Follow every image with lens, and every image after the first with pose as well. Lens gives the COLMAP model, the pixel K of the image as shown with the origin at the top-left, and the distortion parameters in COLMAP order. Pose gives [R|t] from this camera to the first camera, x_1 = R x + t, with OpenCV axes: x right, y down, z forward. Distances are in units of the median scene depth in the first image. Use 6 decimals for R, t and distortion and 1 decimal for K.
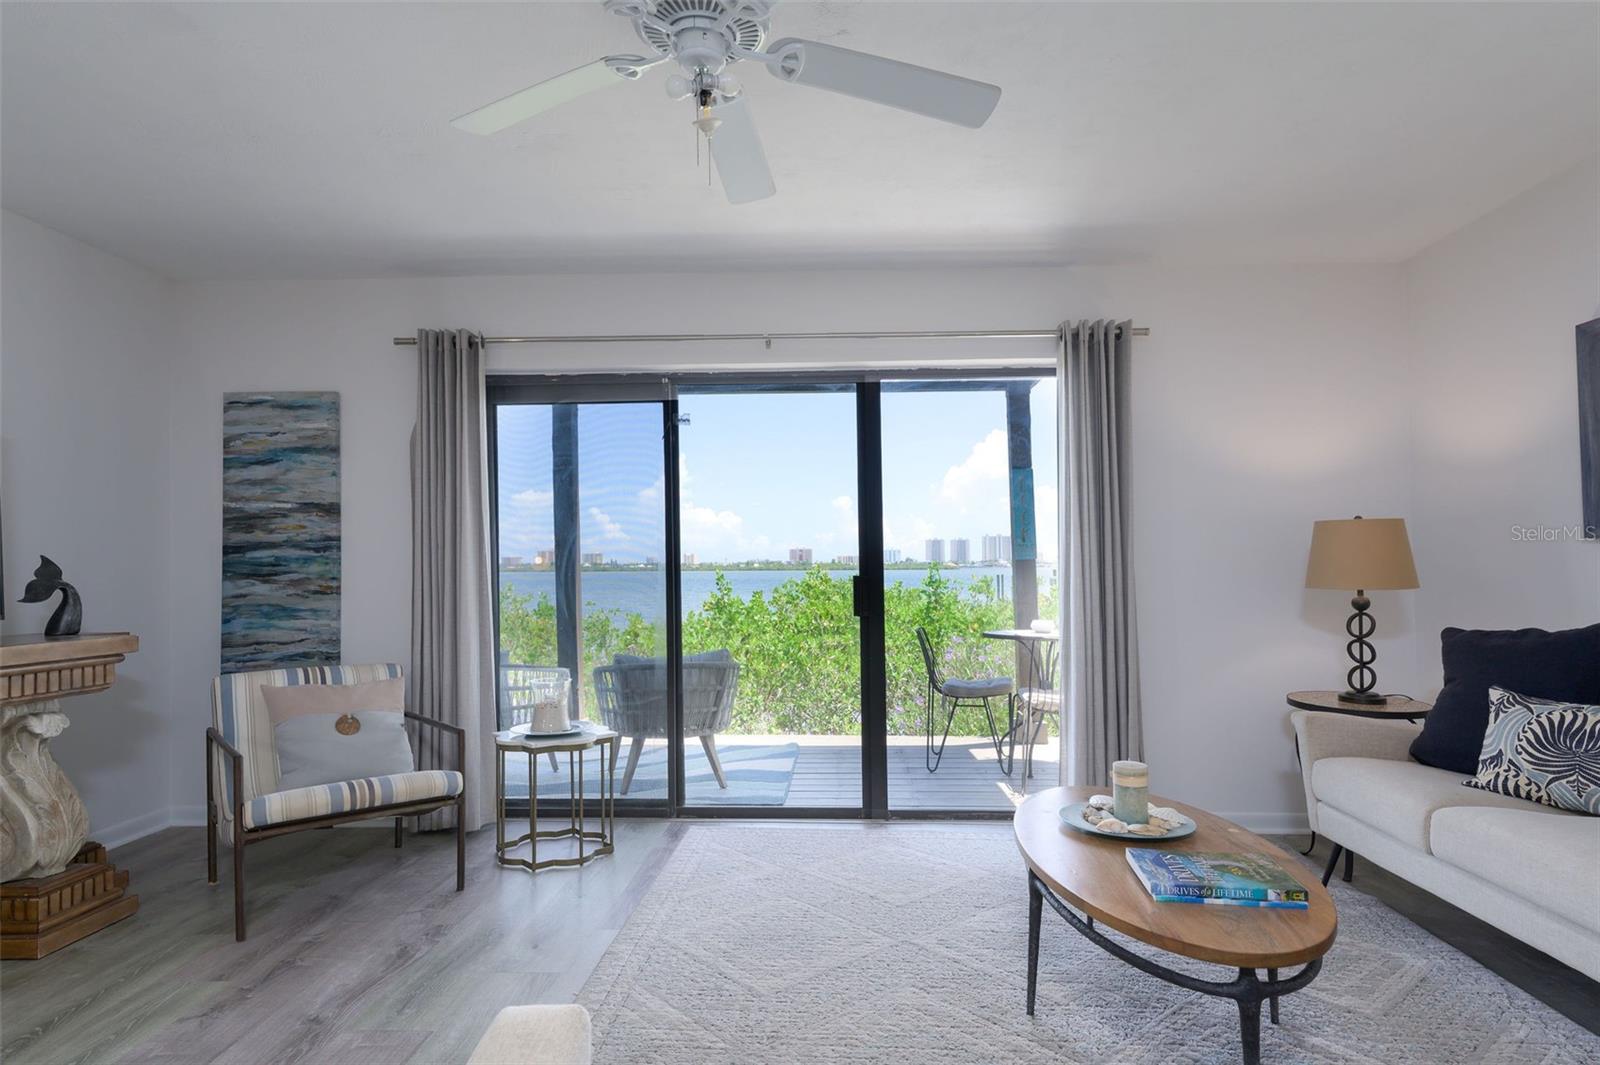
lens RADIAL K [[891.3, 0, 808.4], [0, 891.3, 556.2], [0, 0, 1]] dist [-0.000456, 0.004739]
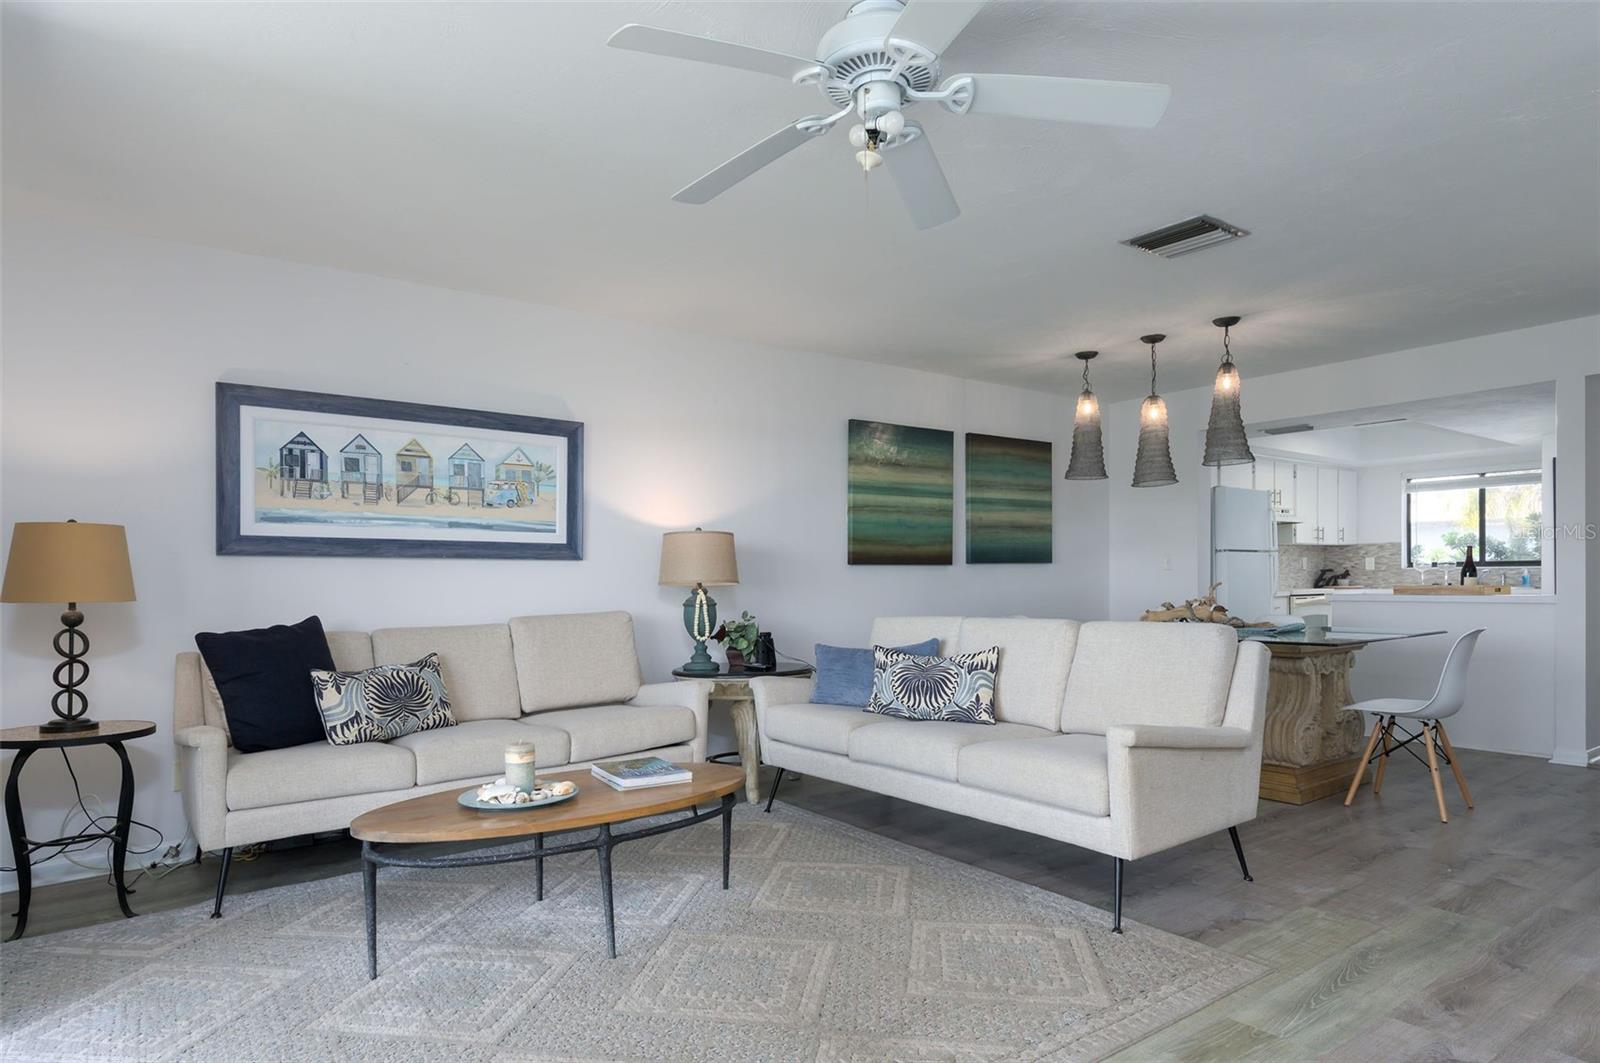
lens RADIAL K [[896.2, 0, 797.0], [0, 896.2, 595.9], [0, 0, 1]] dist [0.013604, -0.000819]
pose [[-0.620041, -0.005498, 0.784550, -0.465646], [0.002614, 0.999955, 0.009073, 0.021493], [-0.784565, 0.007677, -0.619999, 0.877513]]
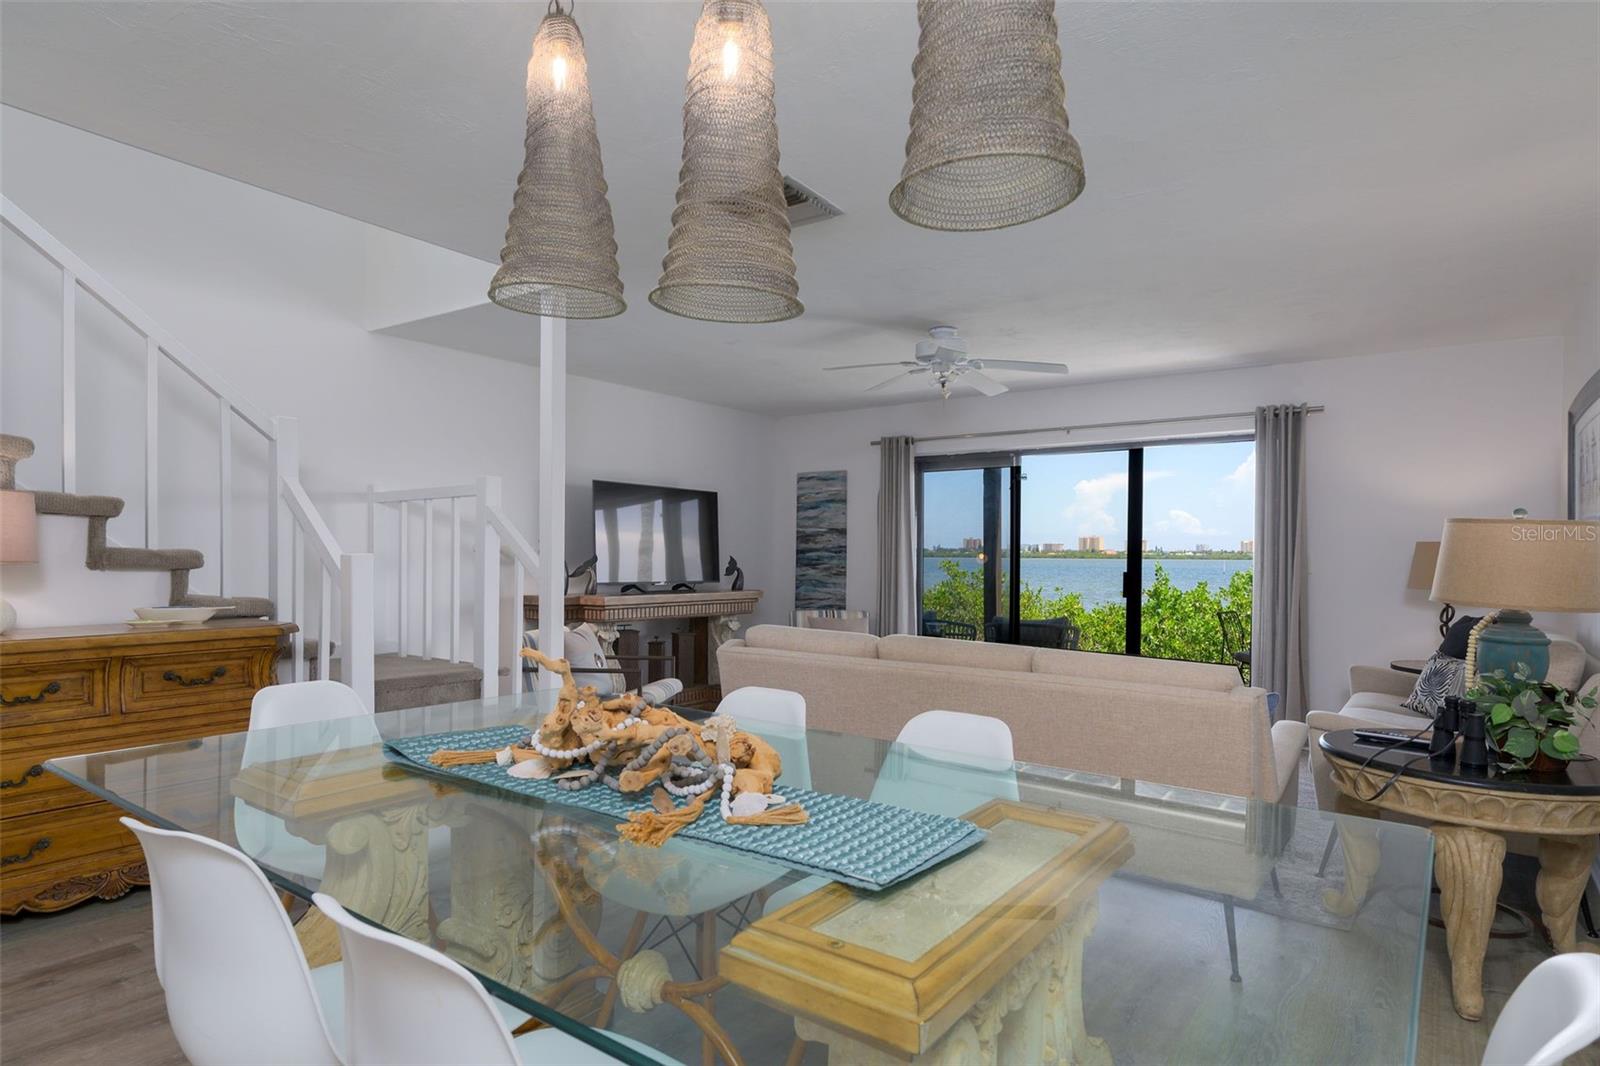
lens RADIAL K [[891.3, 0, 800.2], [0, 891.3, 575.9], [0, 0, 1]] dist [-0.000456, 0.004739]
pose [[0.826467, 0.024498, -0.562453, 0.490531], [-0.003879, 0.999277, 0.037824, -0.030007], [0.562972, -0.029079, 0.825964, -0.667397]]
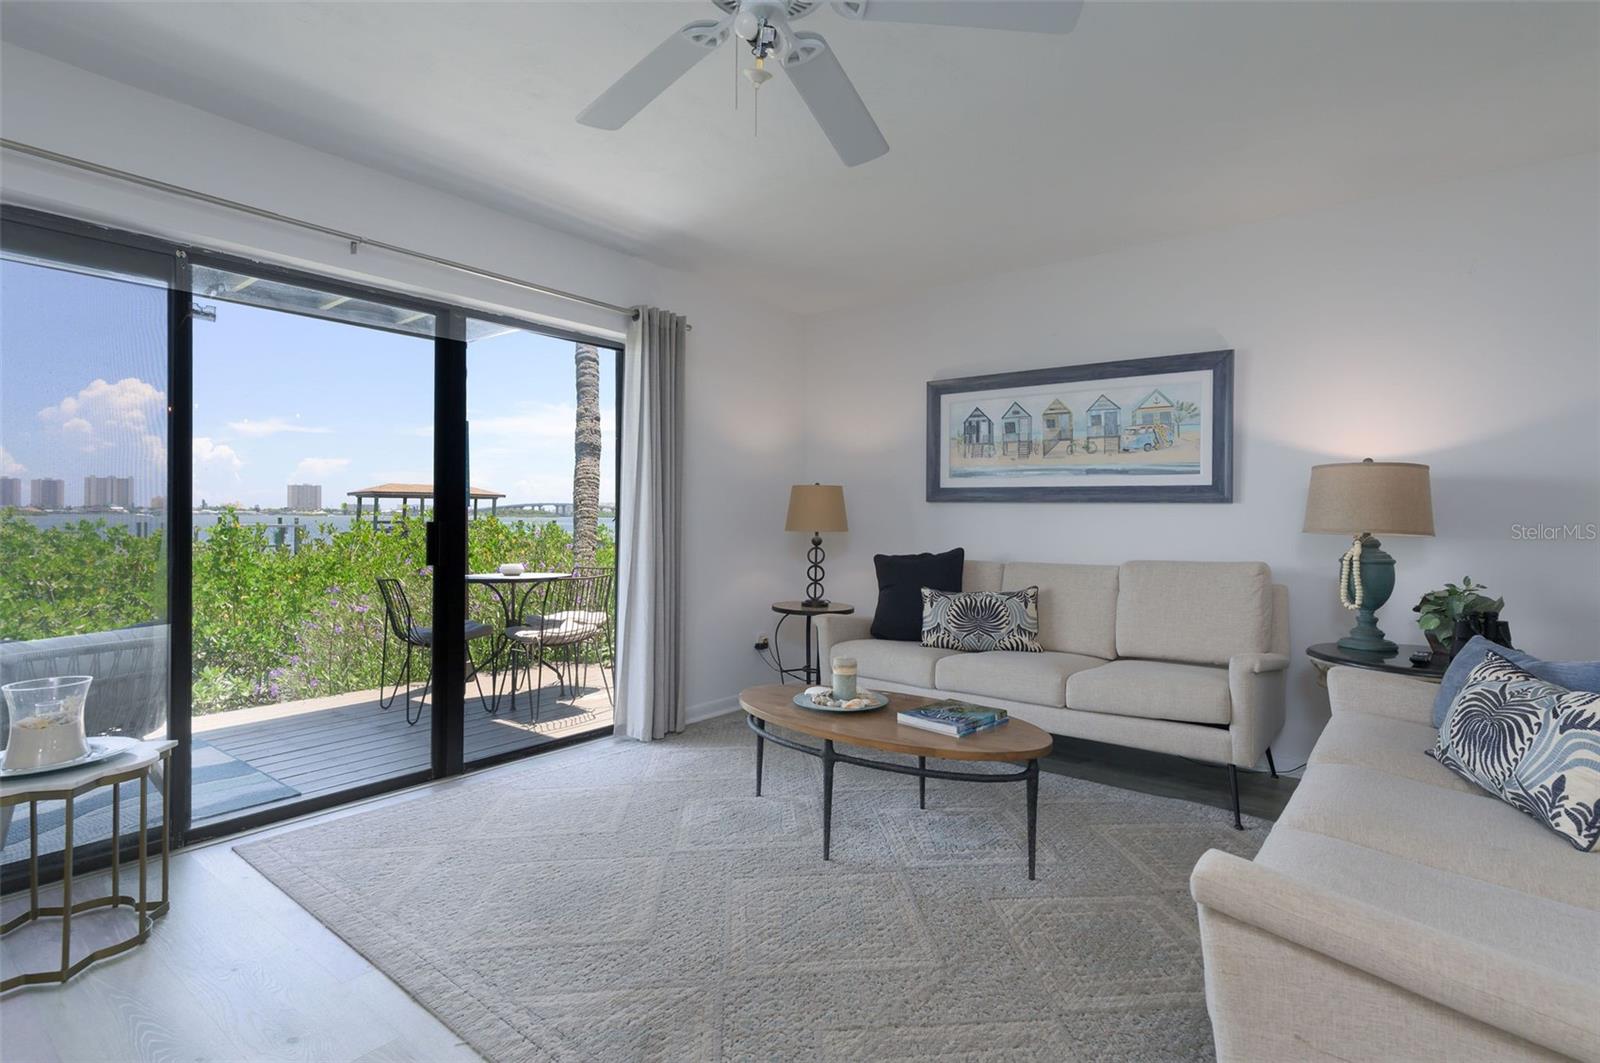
lens RADIAL K [[778.0, 0, 813.3], [0, 778.0, 521.3], [0, 0, 1]] dist [0.012558, -0.000004]
pose [[0.585793, 0.002910, 0.810455, -0.396767], [-0.018674, 0.999777, 0.009907, 0.005941], [-0.810245, -0.020938, 0.585717, 0.208901]]
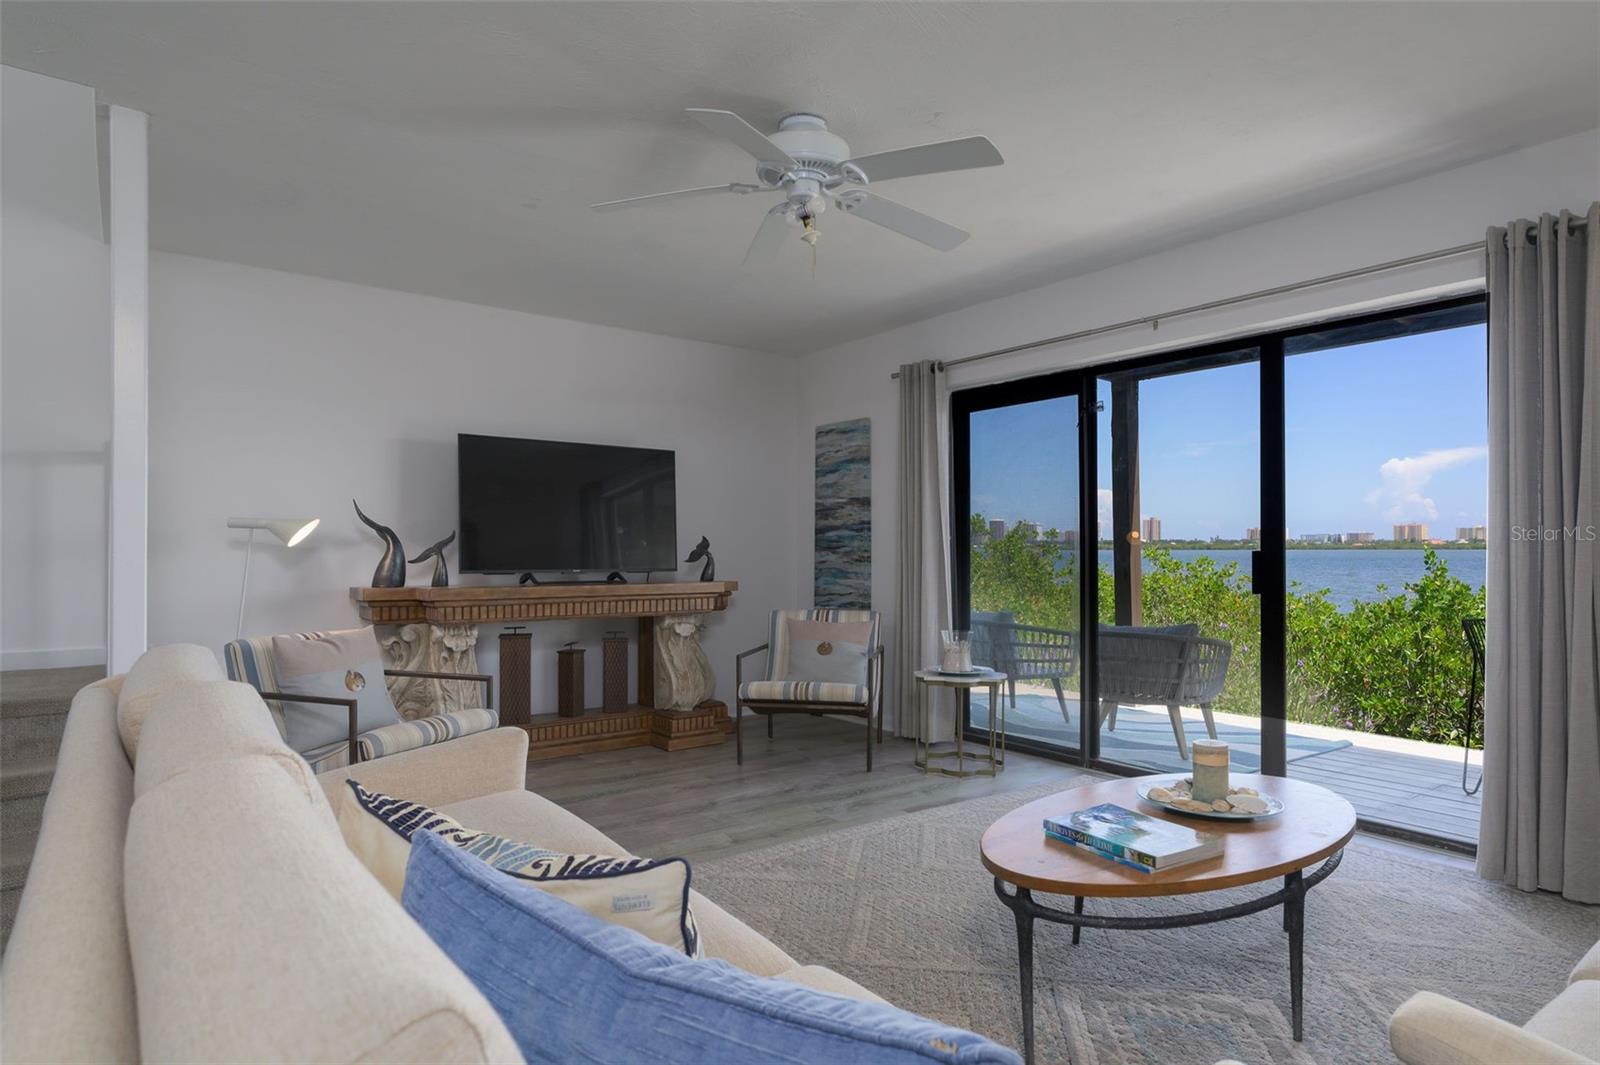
lens RADIAL K [[891.3, 0, 797.8], [0, 891.3, 557.1], [0, 0, 1]] dist [-0.000456, 0.004739]
pose [[0.632655, 0.010785, -0.774359, 0.501140], [0.009355, 0.999724, 0.021566, 0.003697], [0.774377, -0.020888, 0.632379, 0.024306]]
